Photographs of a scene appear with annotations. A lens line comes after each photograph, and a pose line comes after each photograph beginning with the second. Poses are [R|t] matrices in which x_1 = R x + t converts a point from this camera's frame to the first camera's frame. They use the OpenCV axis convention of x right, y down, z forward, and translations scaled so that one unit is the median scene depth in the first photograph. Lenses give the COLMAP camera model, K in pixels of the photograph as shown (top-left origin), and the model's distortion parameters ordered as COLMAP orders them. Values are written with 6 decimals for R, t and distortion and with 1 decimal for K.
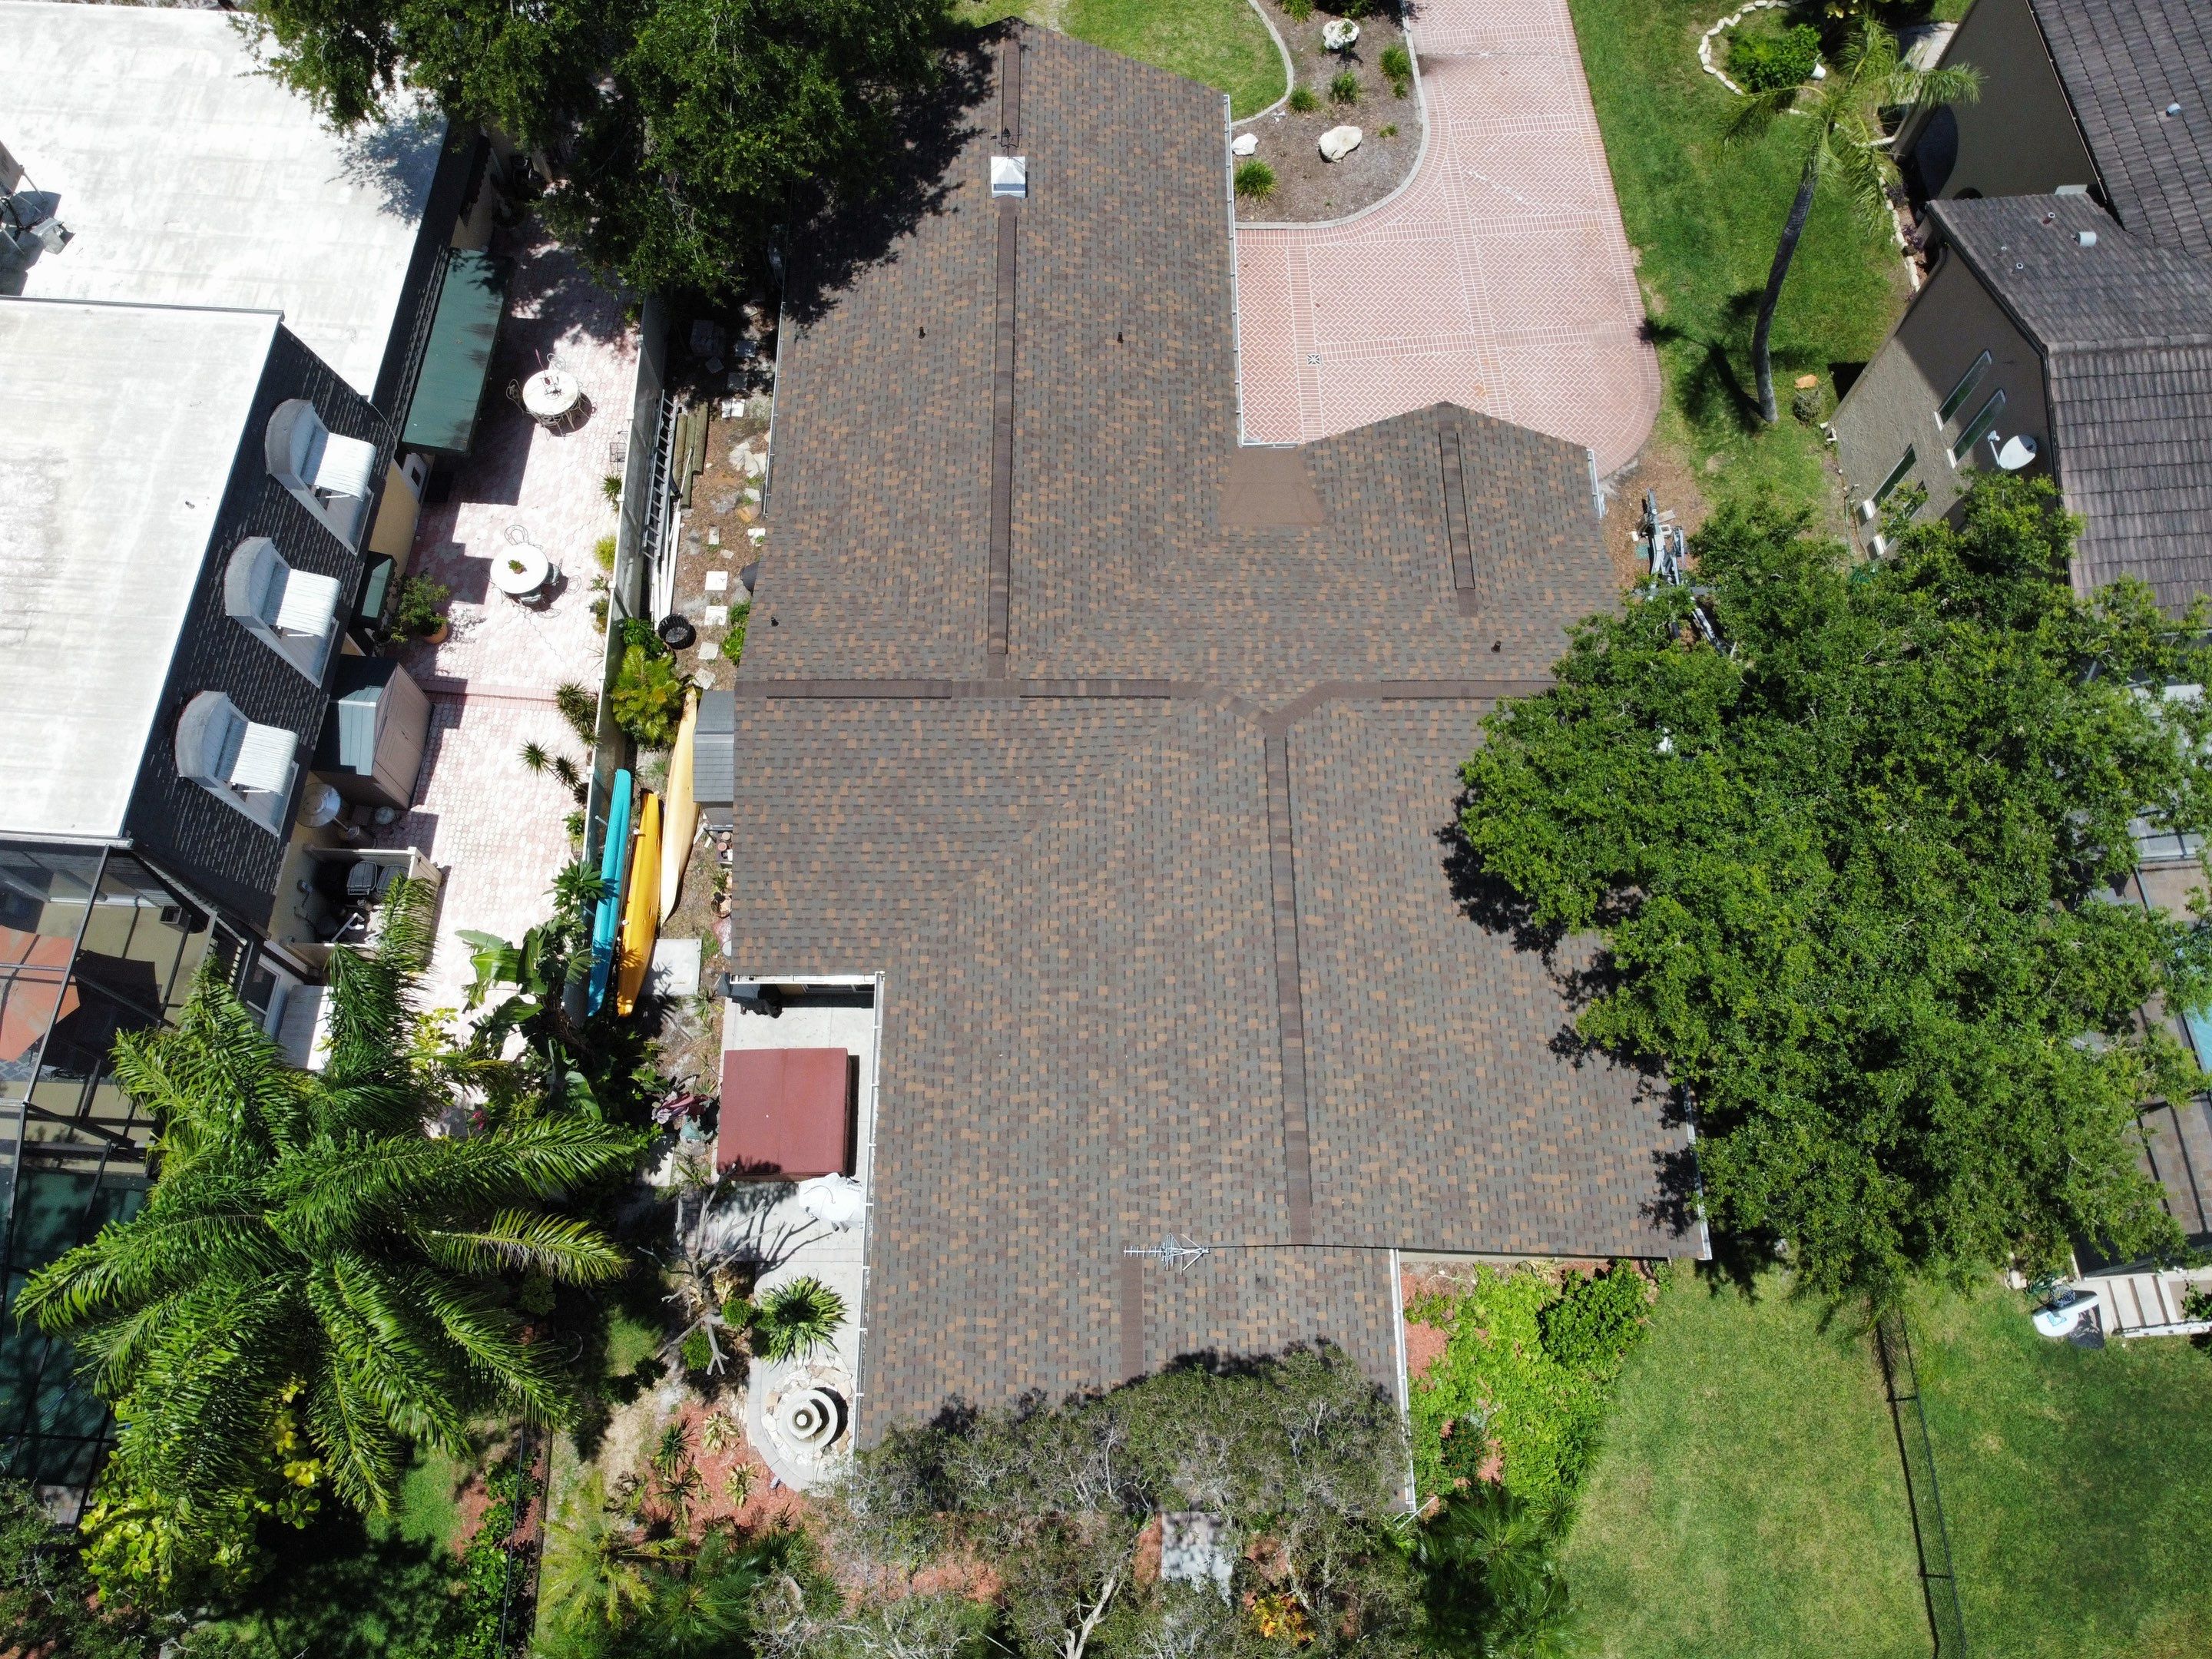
lens RADIAL K [[1674.4, 0, 1076.6], [0, 1674.4, 793.3], [0, 0, 1]] dist [0.015819, -0.023322]
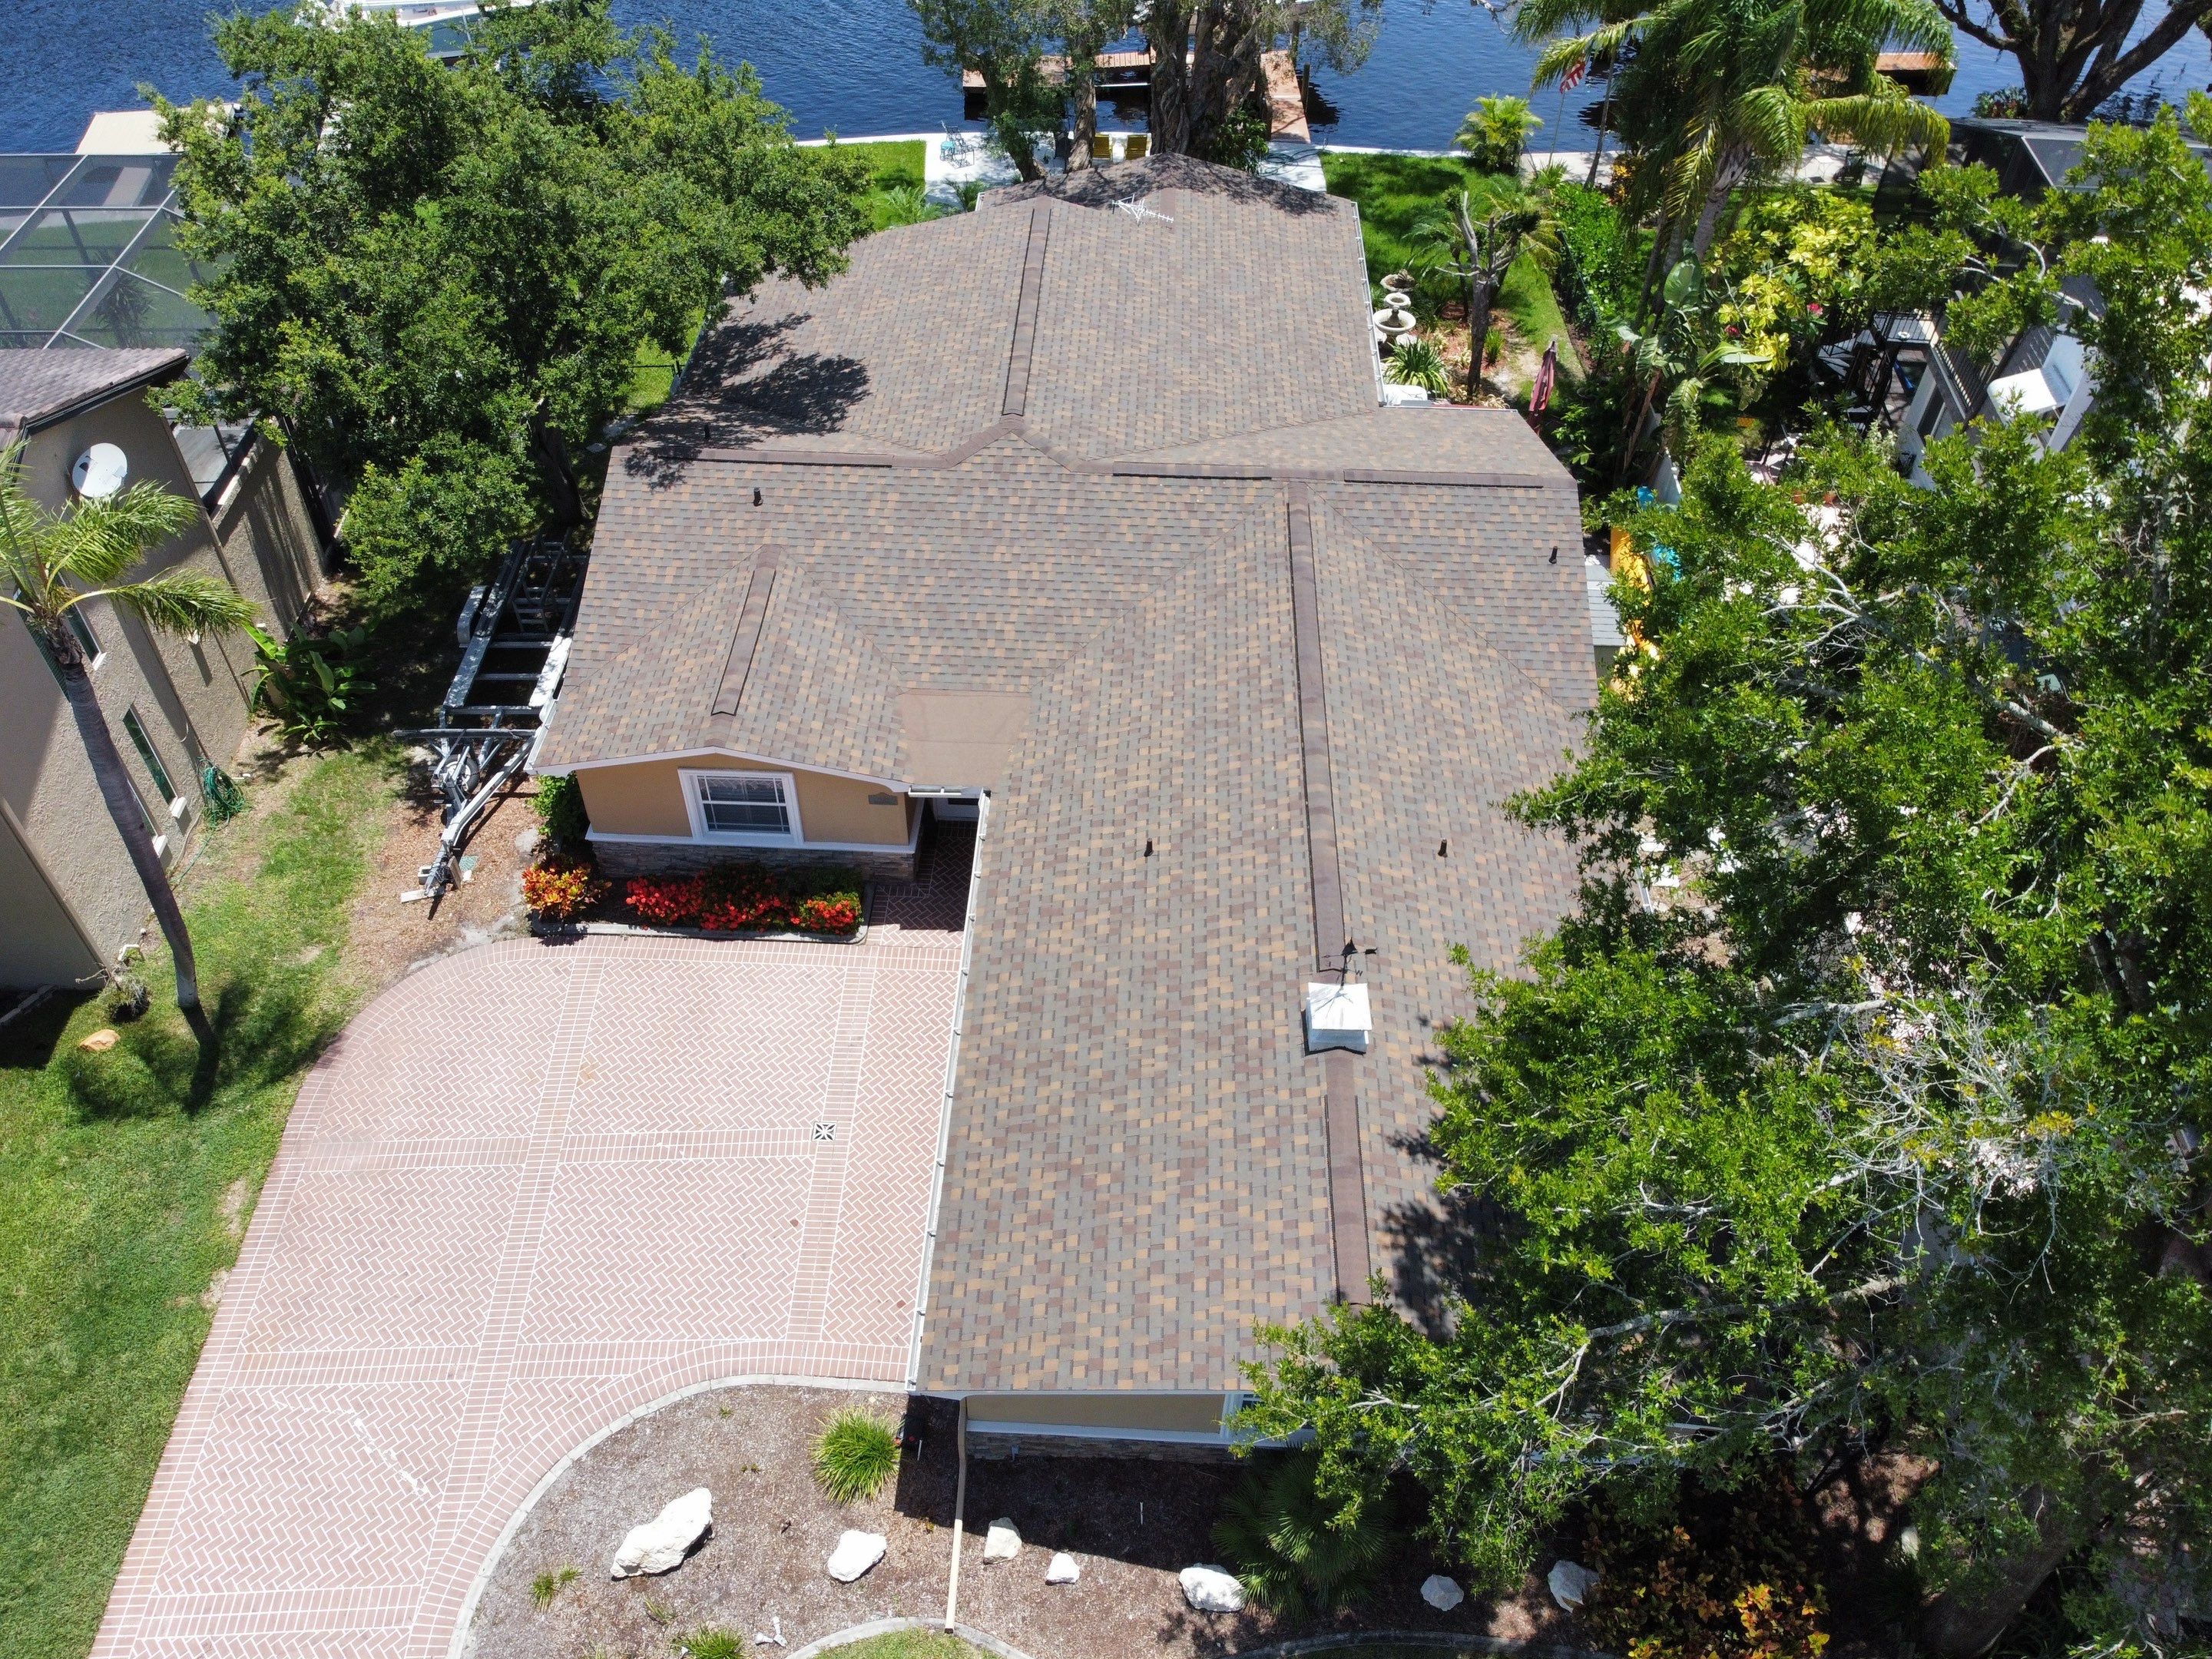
lens RADIAL K [[1674.4, 0, 1069.4], [0, 1674.4, 811.0], [0, 0, 1]] dist [0.015819, -0.023322]
pose [[-0.998674, -0.038208, 0.034511, 0.037244], [0.046137, -0.366599, 0.929234, -0.944737], [-0.022852, 0.929594, 0.367875, 0.769164]]
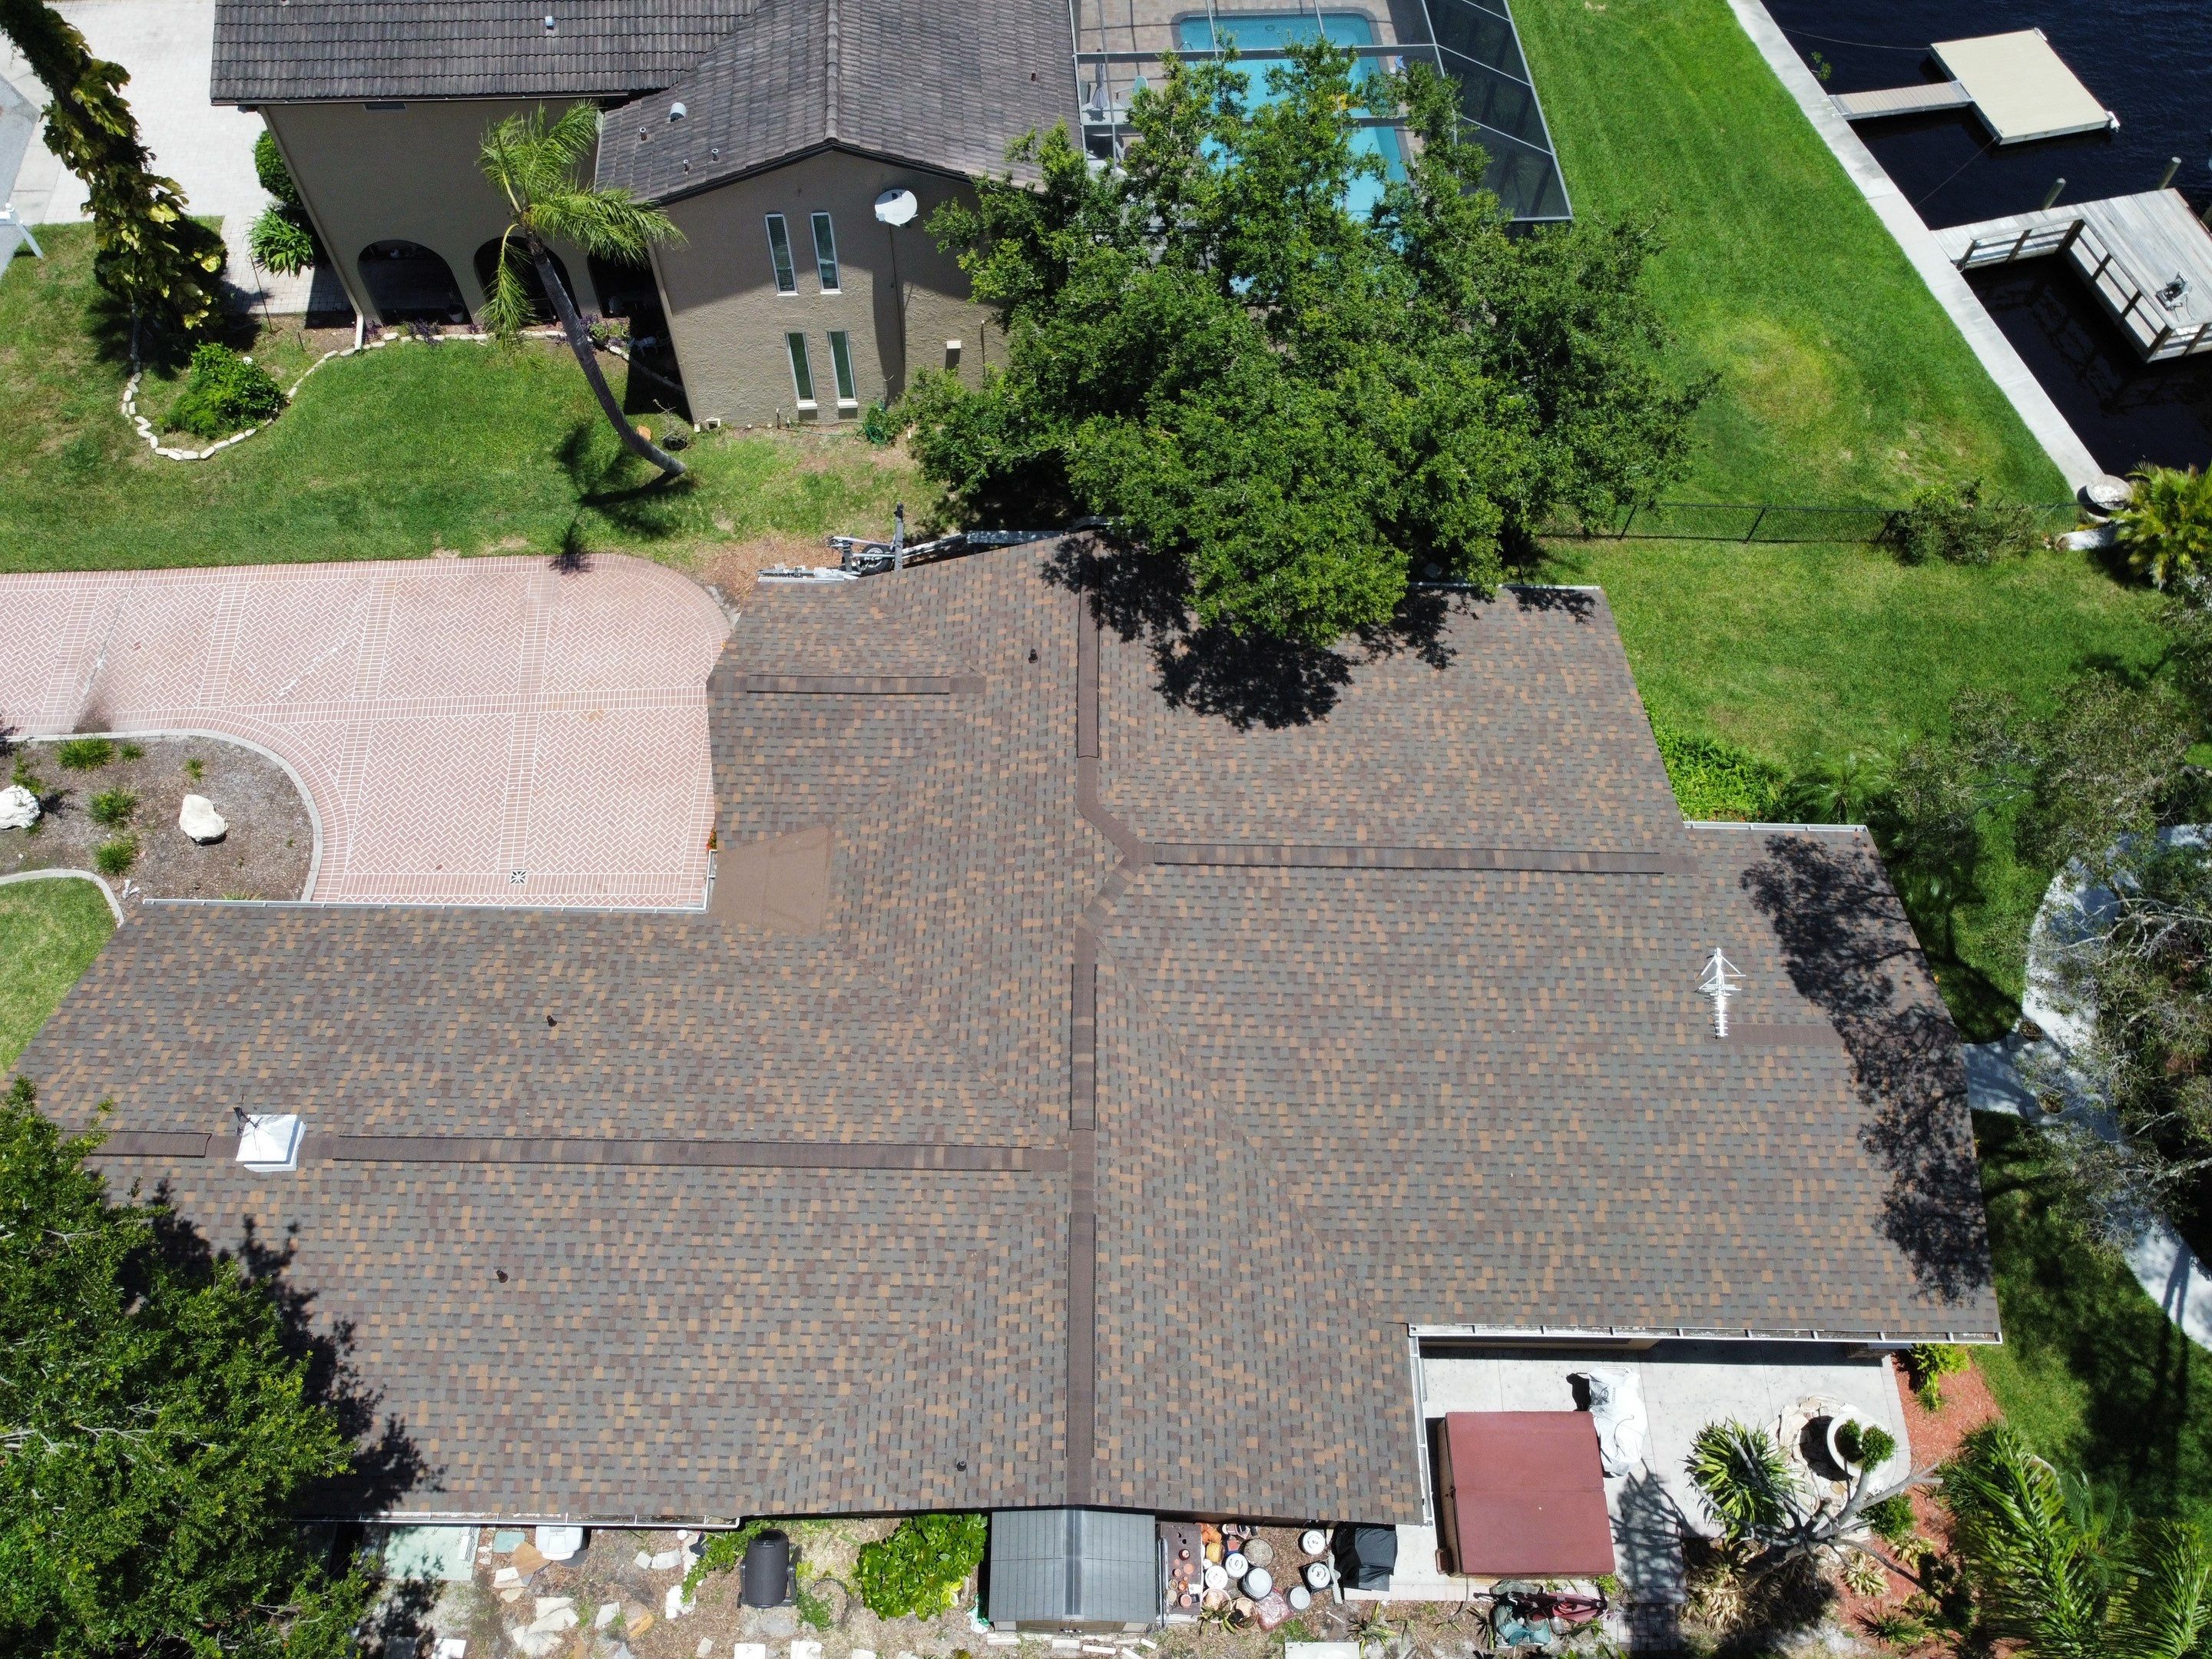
lens RADIAL K [[1674.4, 0, 1072.1], [0, 1674.4, 810.9], [0, 0, 1]] dist [0.015819, -0.023322]
pose [[0.012356, -0.860011, 0.510126, -0.293858], [0.914589, 0.215942, 0.341900, -0.352846], [-0.404195, 0.462331, 0.789225, 0.262148]]
